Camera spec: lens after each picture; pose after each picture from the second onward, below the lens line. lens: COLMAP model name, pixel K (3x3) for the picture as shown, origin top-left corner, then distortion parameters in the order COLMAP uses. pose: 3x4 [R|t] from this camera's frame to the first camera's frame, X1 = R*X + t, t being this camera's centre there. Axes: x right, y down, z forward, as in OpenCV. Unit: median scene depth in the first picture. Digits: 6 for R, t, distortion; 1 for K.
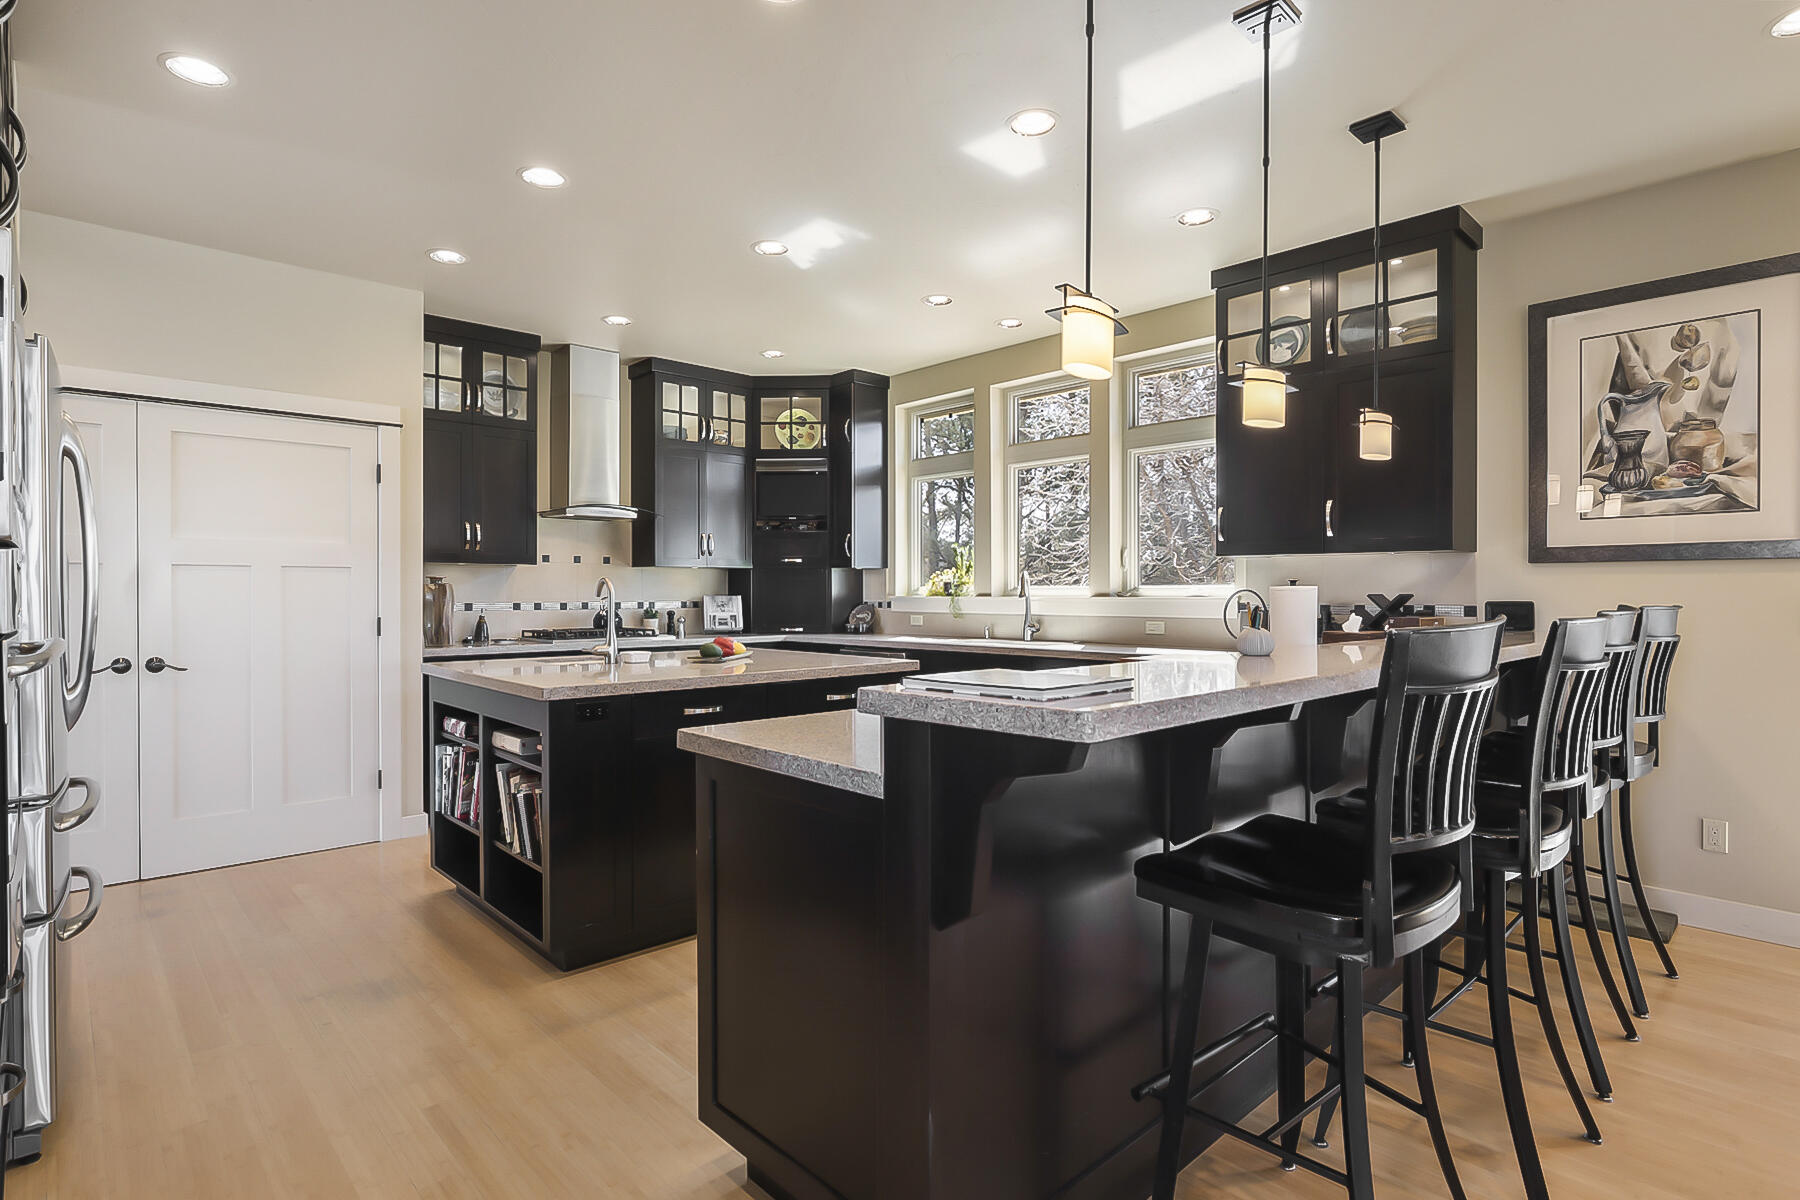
lens RADIAL K [[904.0, 0, 900.0], [0, 904.0, 600.0], [0, 0, 1]] dist [-0.001502, -0.000092]
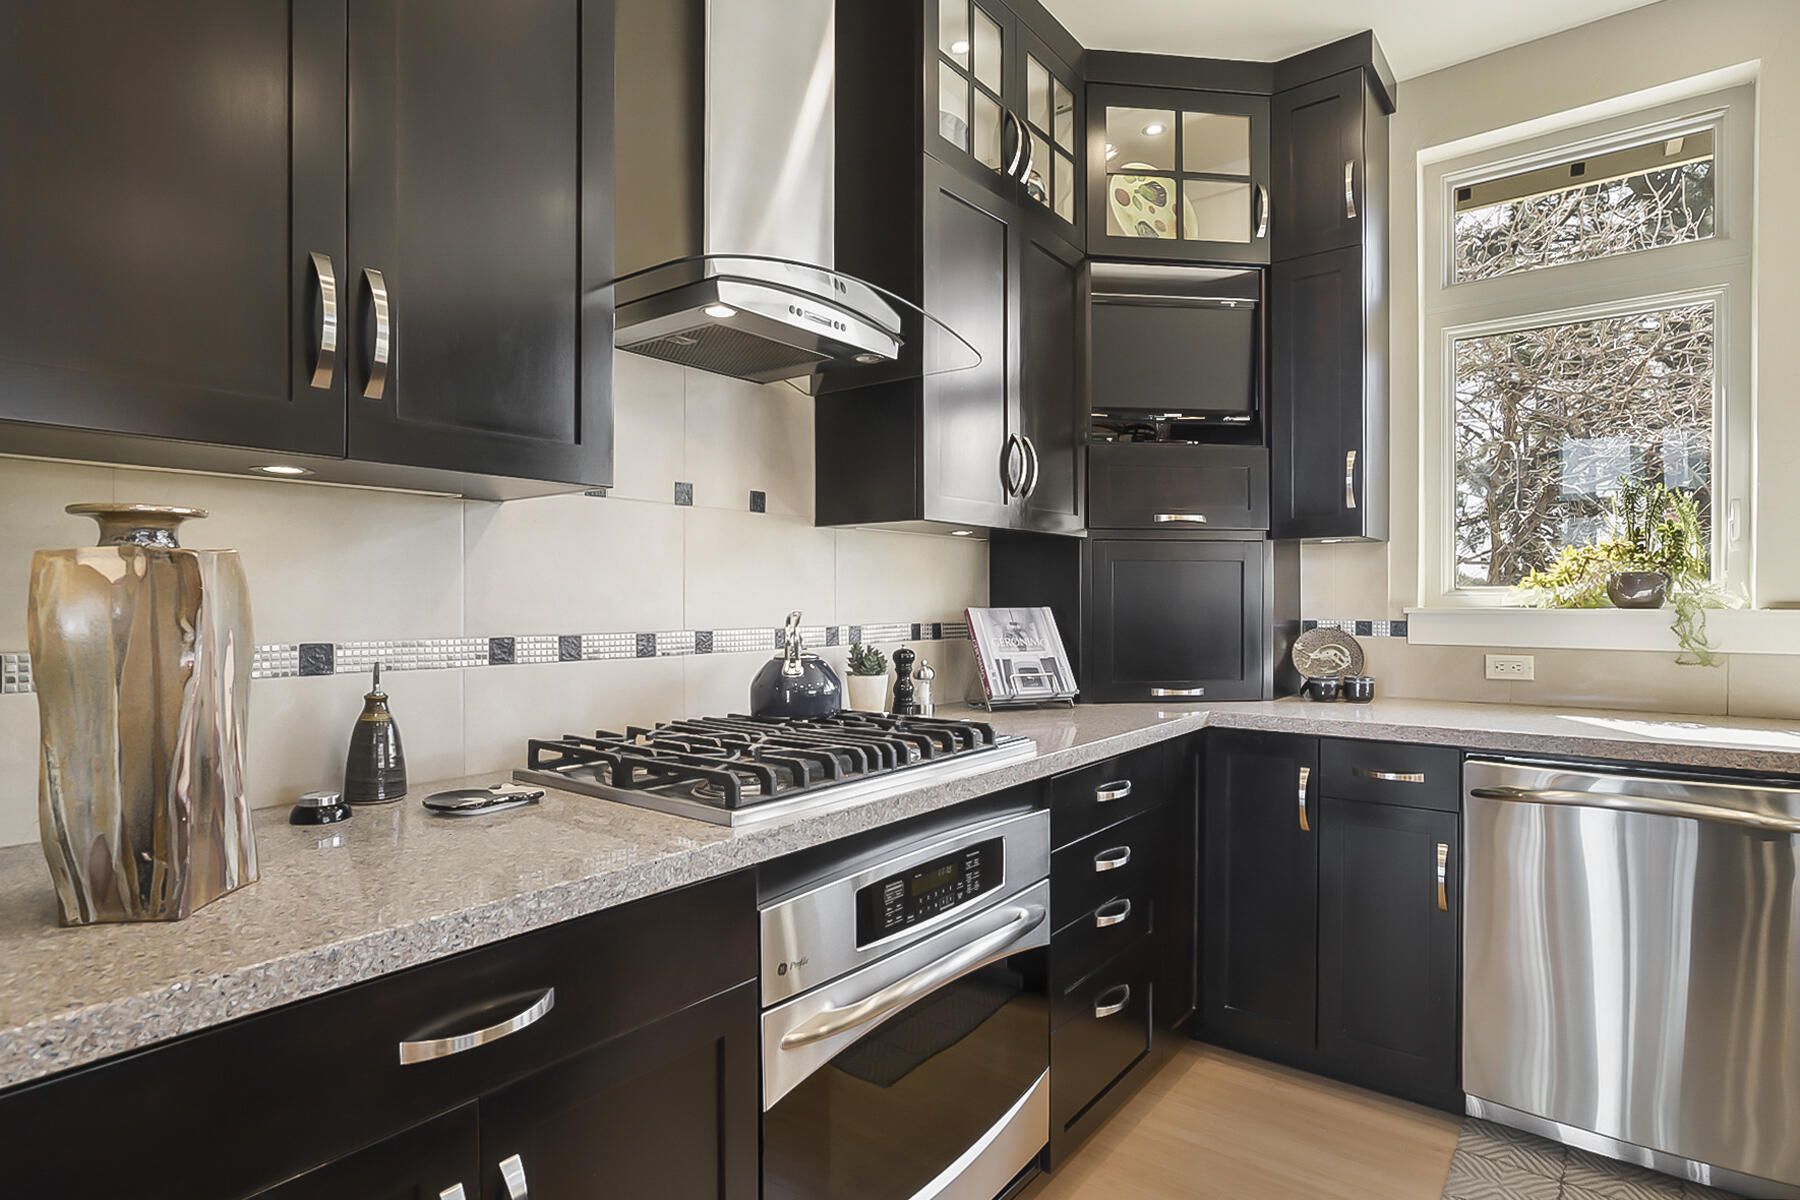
lens RADIAL K [[920.5, 0, 900.0], [0, 920.5, 600.0], [0, 0, 1]] dist [0.001236, 0.000701]
pose [[0.988045, -0.001565, 0.154155, -0.532318], [0.002673, 0.999972, -0.006984, -0.009410], [-0.154140, 0.007313, 0.988022, 1.078135]]
